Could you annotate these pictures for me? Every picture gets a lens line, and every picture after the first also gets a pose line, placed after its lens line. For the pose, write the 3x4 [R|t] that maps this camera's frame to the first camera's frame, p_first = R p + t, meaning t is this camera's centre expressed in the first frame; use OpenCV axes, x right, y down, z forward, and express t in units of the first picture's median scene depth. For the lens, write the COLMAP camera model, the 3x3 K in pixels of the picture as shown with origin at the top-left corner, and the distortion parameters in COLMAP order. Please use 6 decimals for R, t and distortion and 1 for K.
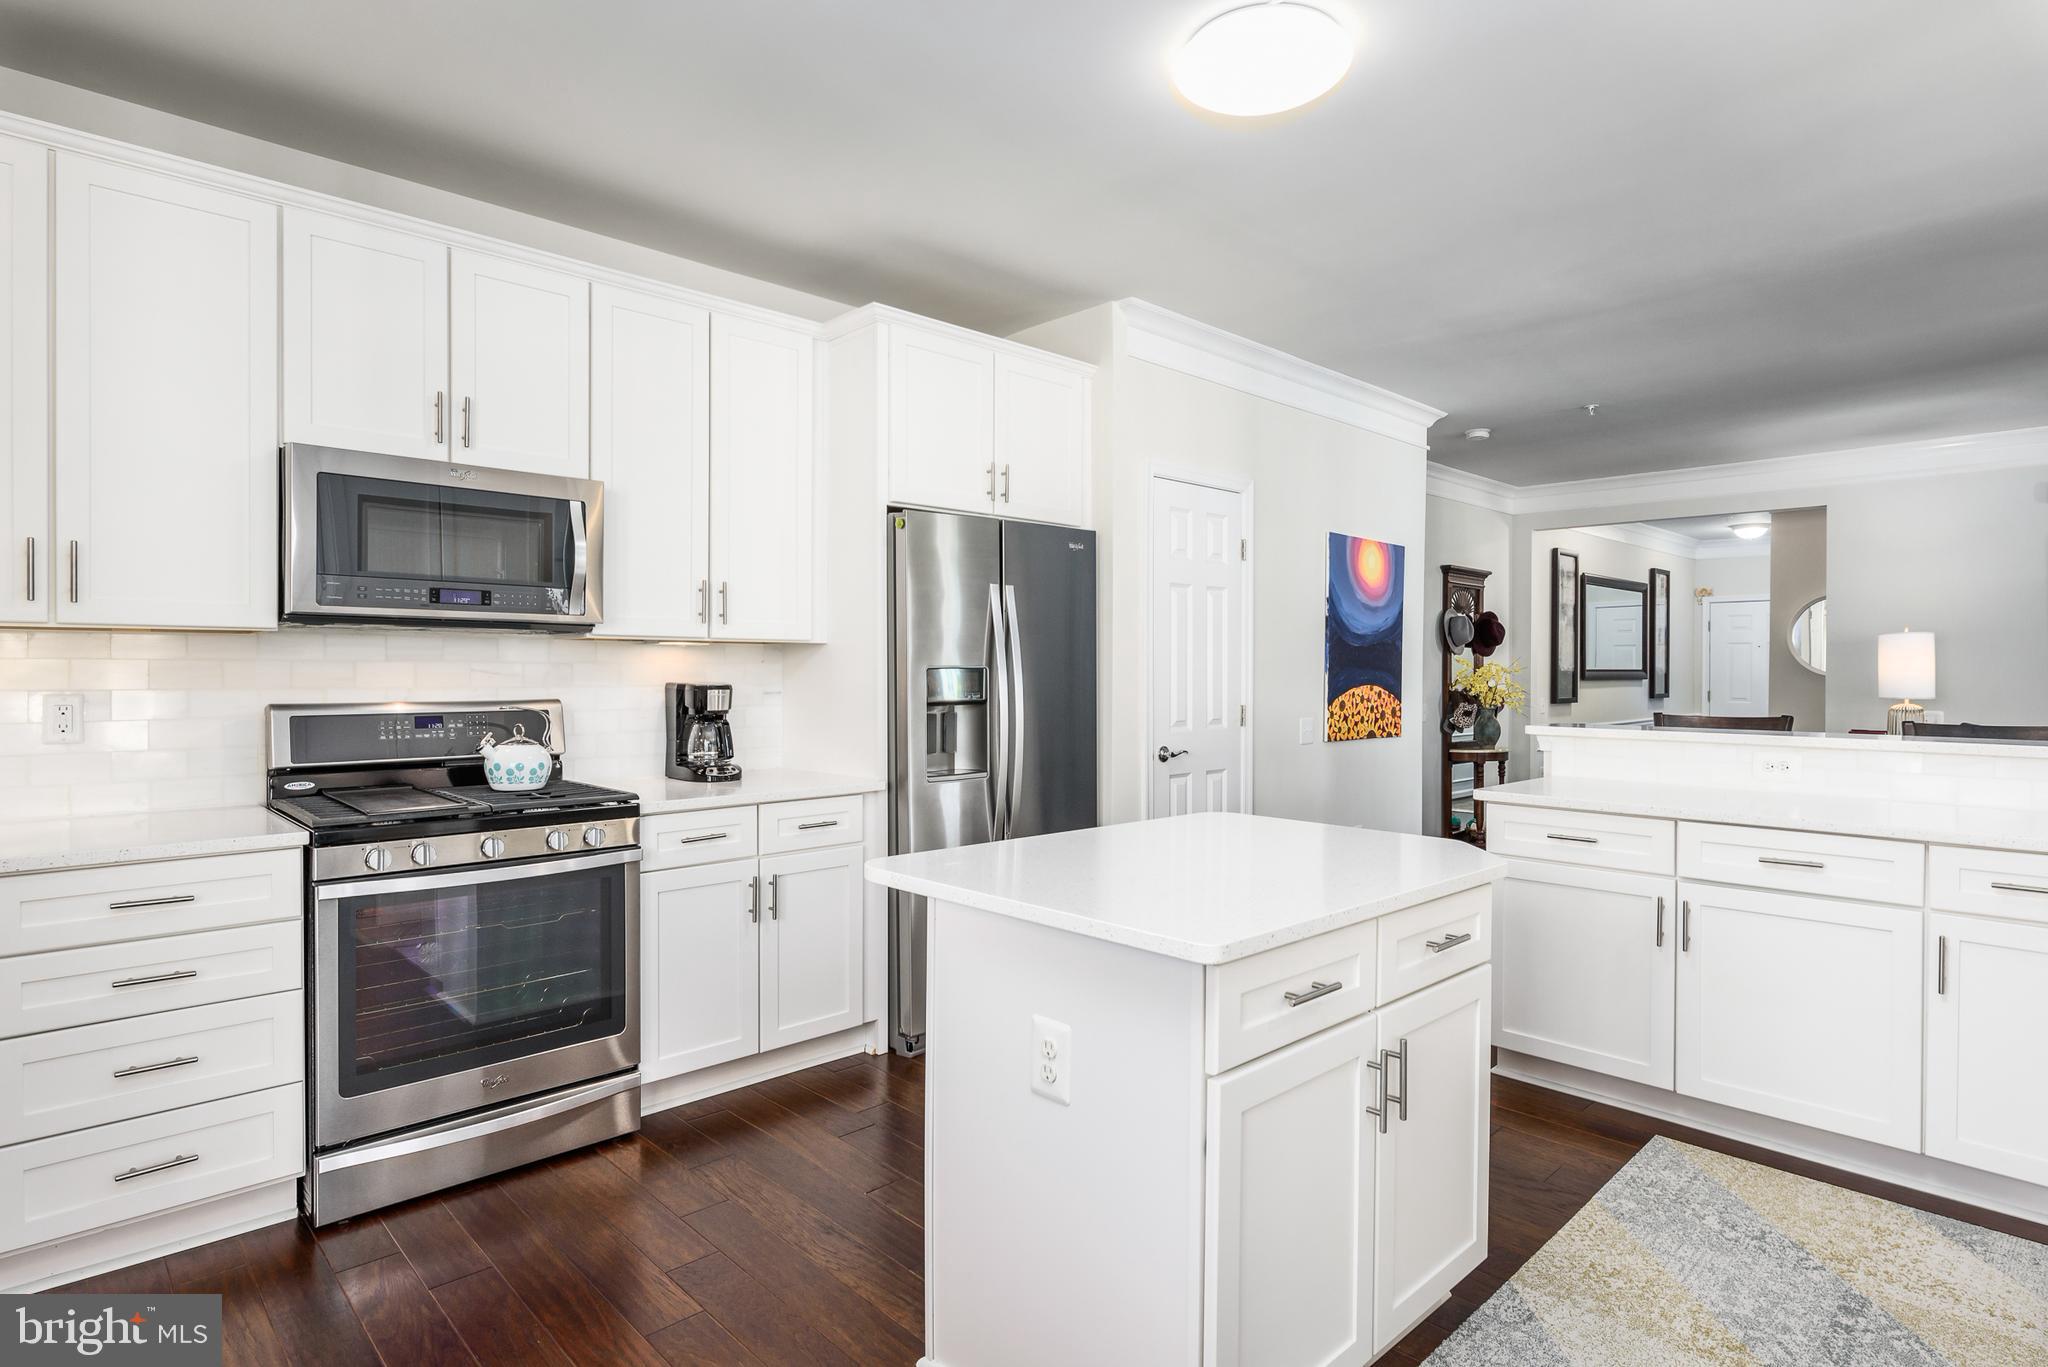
lens RADIAL K [[1082.5, 0, 1024.3], [0, 1082.5, 695.1], [0, 0, 1]] dist [-0.003532, -0.001987]
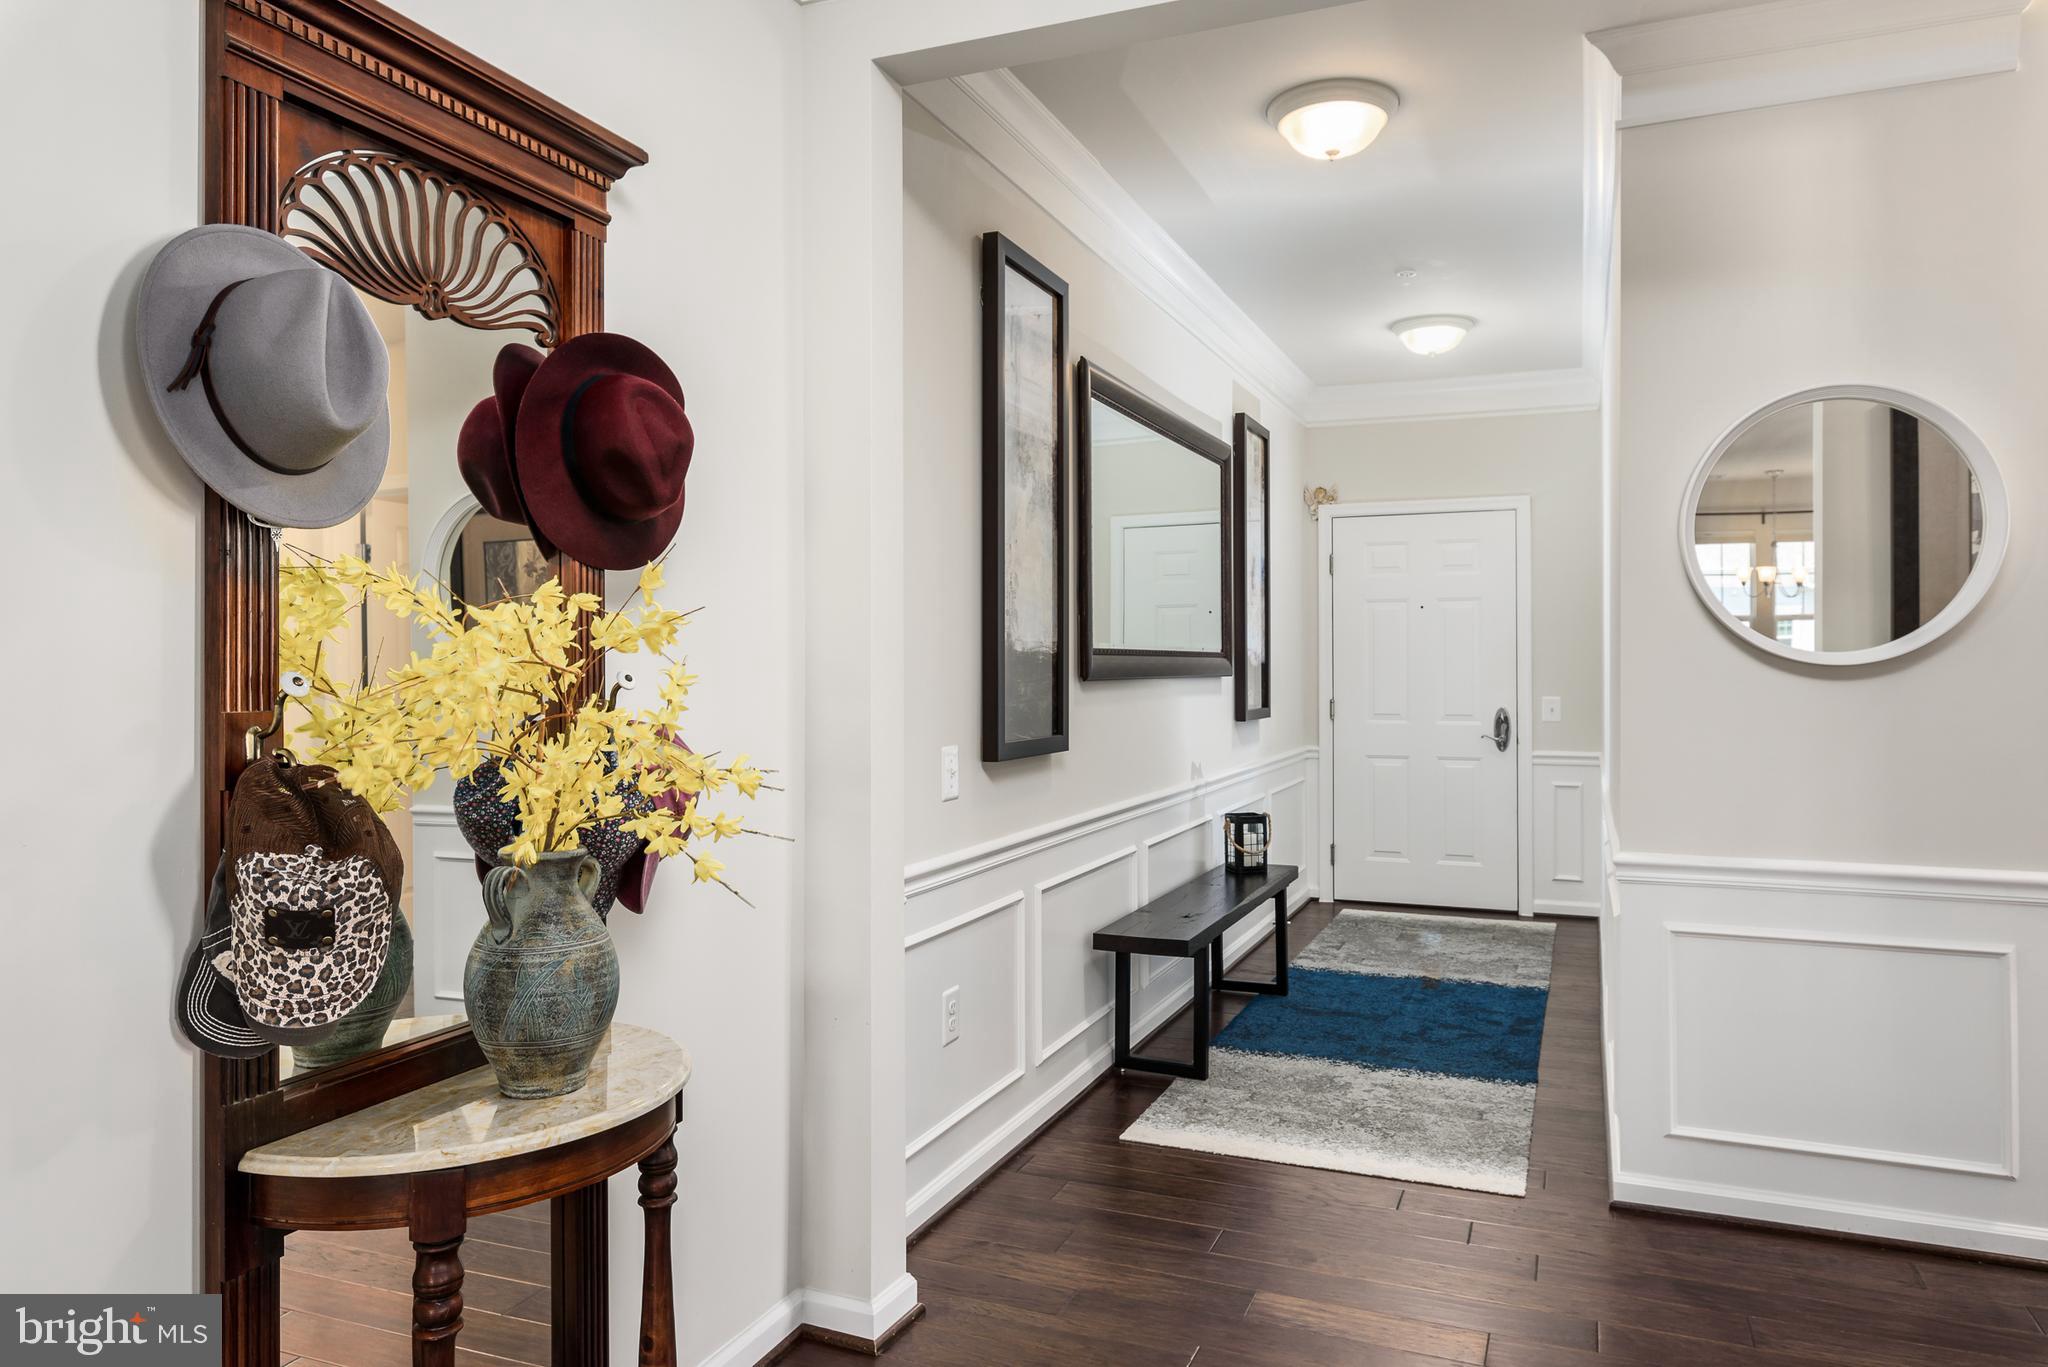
lens RADIAL K [[1341.9, 0, 1021.0], [0, 1341.9, 669.1], [0, 0, 1]] dist [0.030136, 0.001276]
pose [[0.918283, 0.003465, 0.395909, 0.332787], [0.001552, 0.999923, -0.012351, -0.012125], [-0.395921, 0.011956, 0.918207, 0.623033]]
